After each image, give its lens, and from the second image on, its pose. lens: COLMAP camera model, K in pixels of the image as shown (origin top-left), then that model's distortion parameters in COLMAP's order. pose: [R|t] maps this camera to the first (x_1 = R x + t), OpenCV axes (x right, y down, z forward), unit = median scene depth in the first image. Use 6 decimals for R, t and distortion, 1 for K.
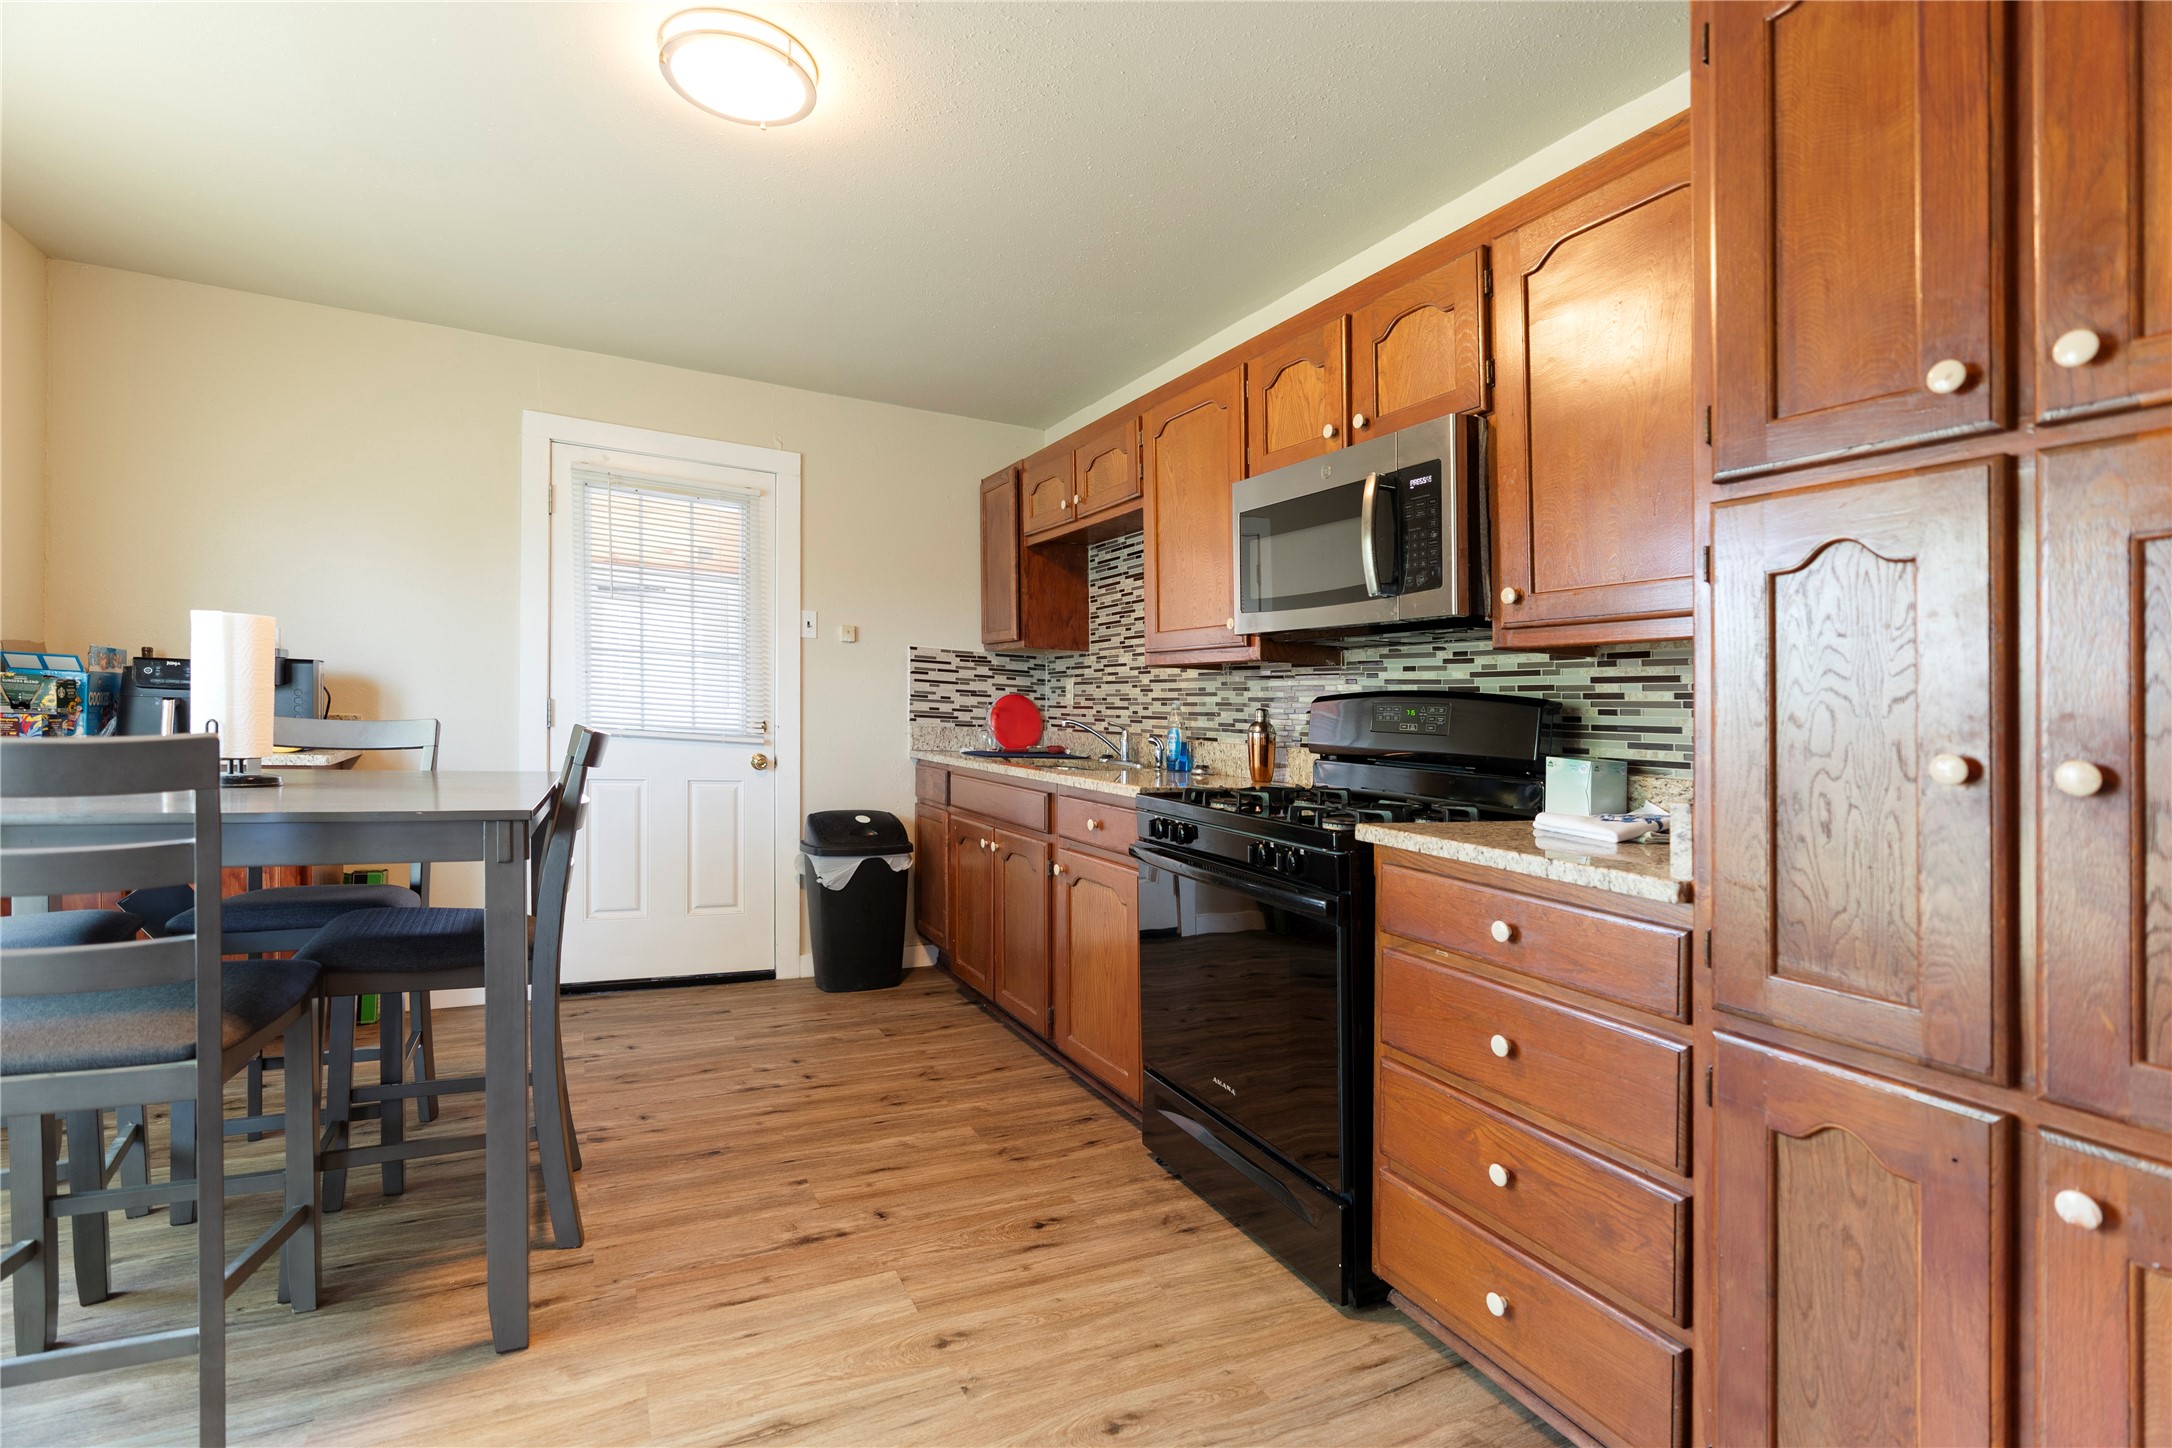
lens RADIAL K [[1030.6, 0, 1086.6], [0, 1030.6, 728.6], [0, 0, 1]] dist [-0.000416, -0.000151]
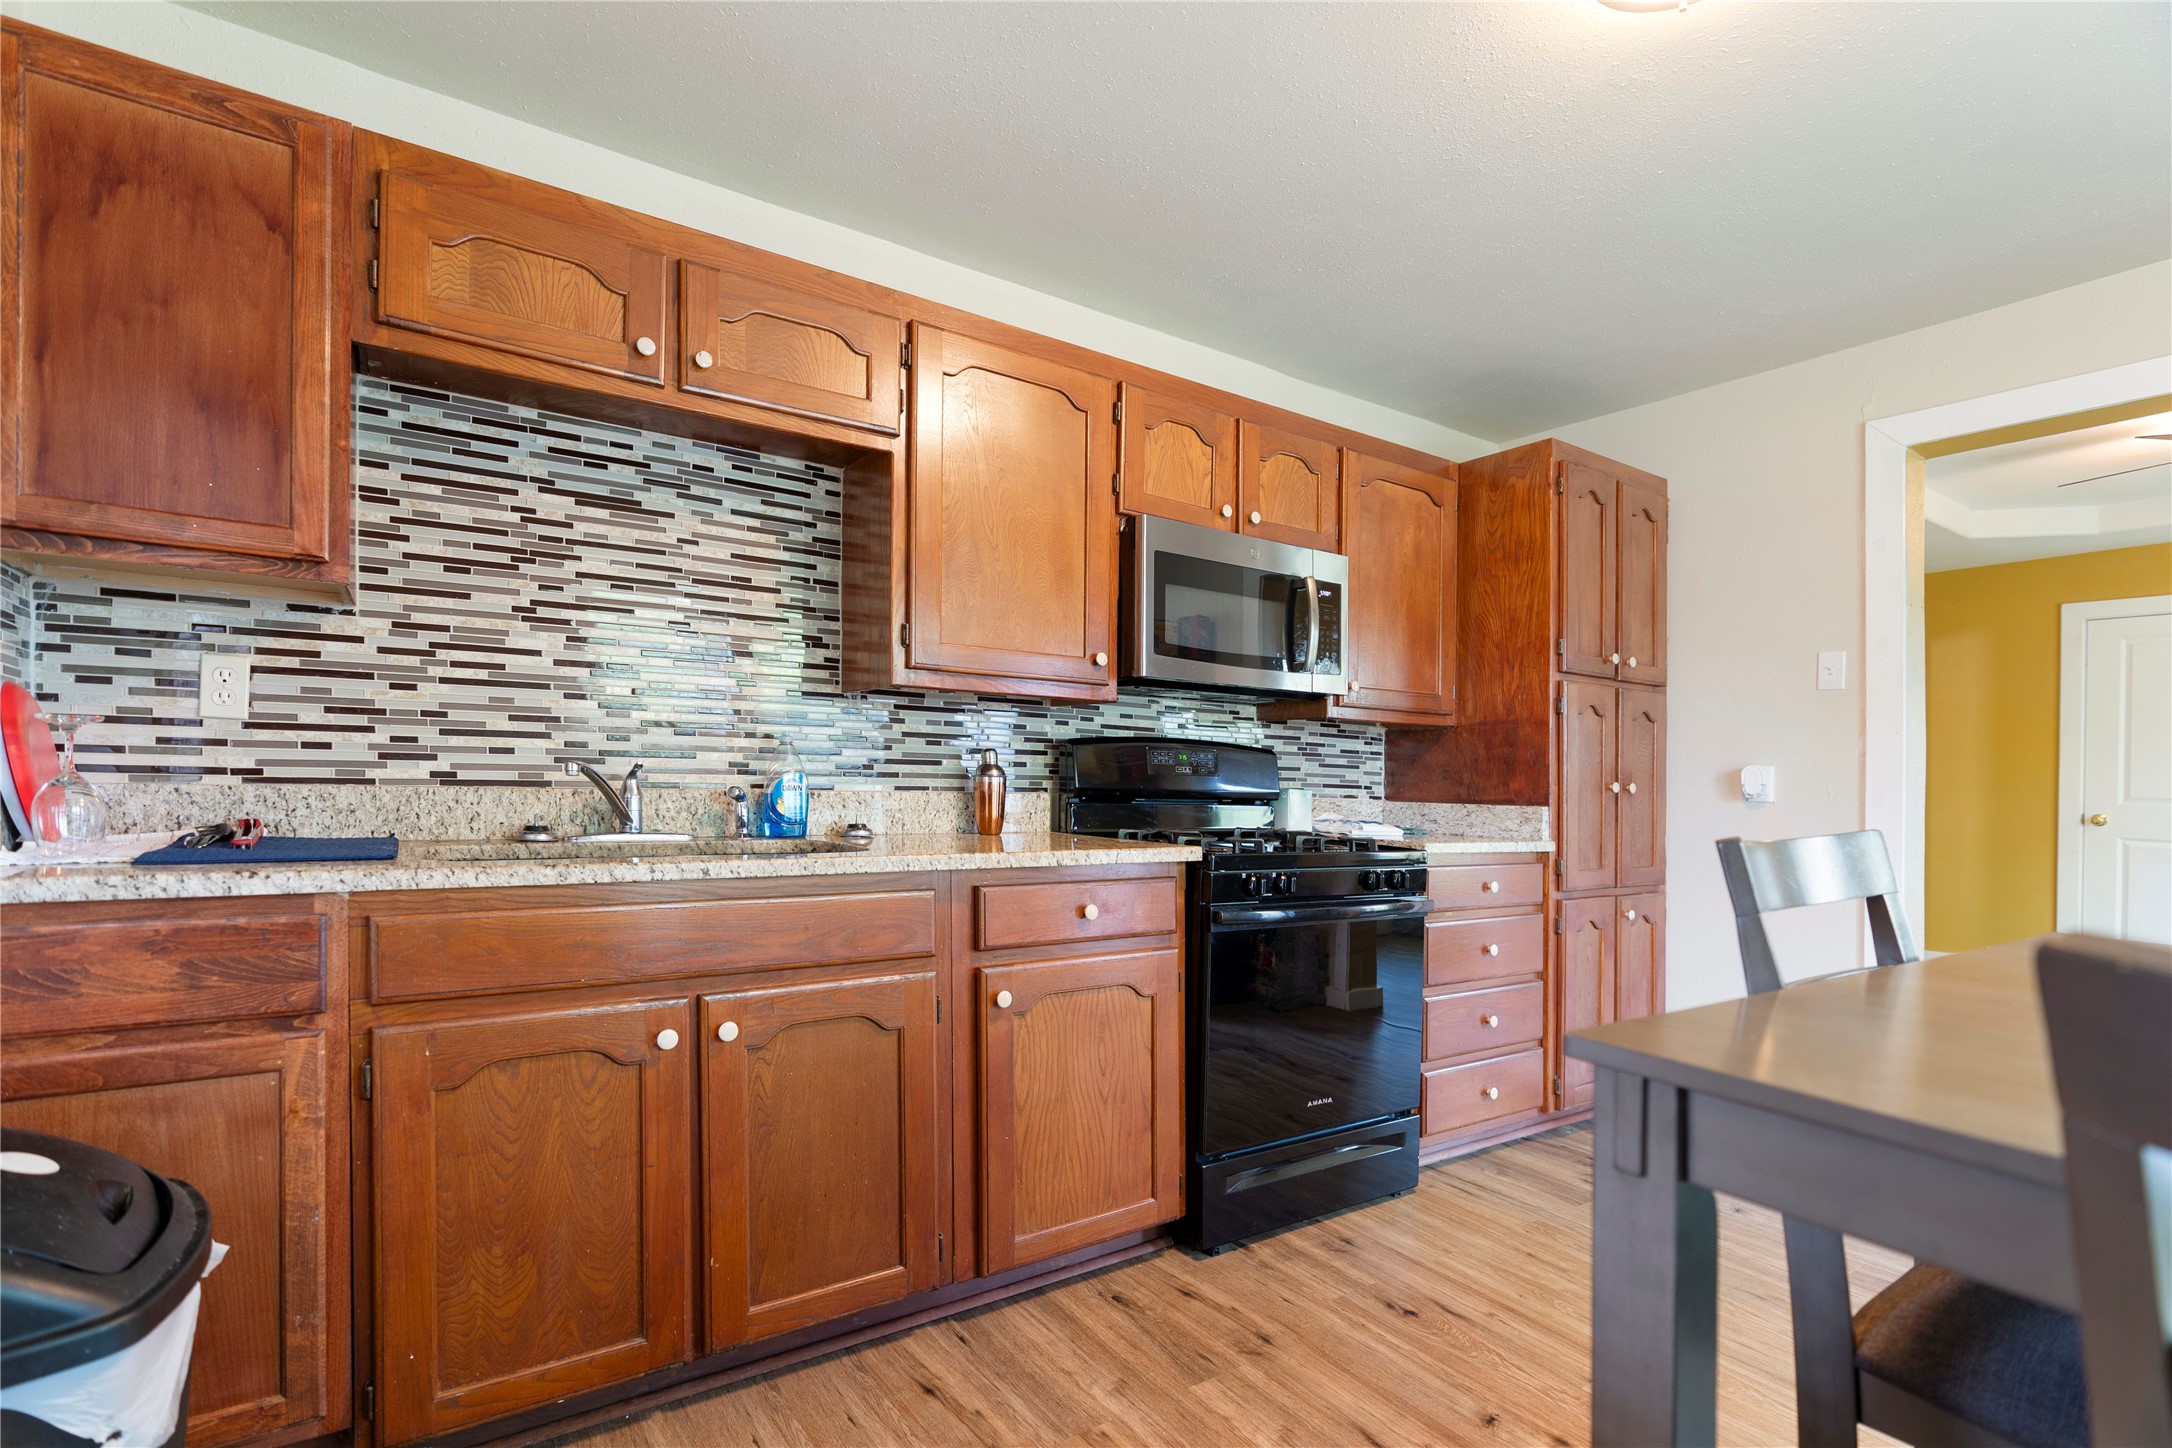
lens RADIAL K [[1014.9, 0, 1086.0], [0, 1014.9, 724.0], [0, 0, 1]] dist [-0.002419, -0.000187]
pose [[-0.134284, 0.011401, 0.990877, -0.842307], [-0.014039, 0.999812, -0.013406, -0.036895], [-0.990843, -0.015712, -0.134098, 1.289095]]
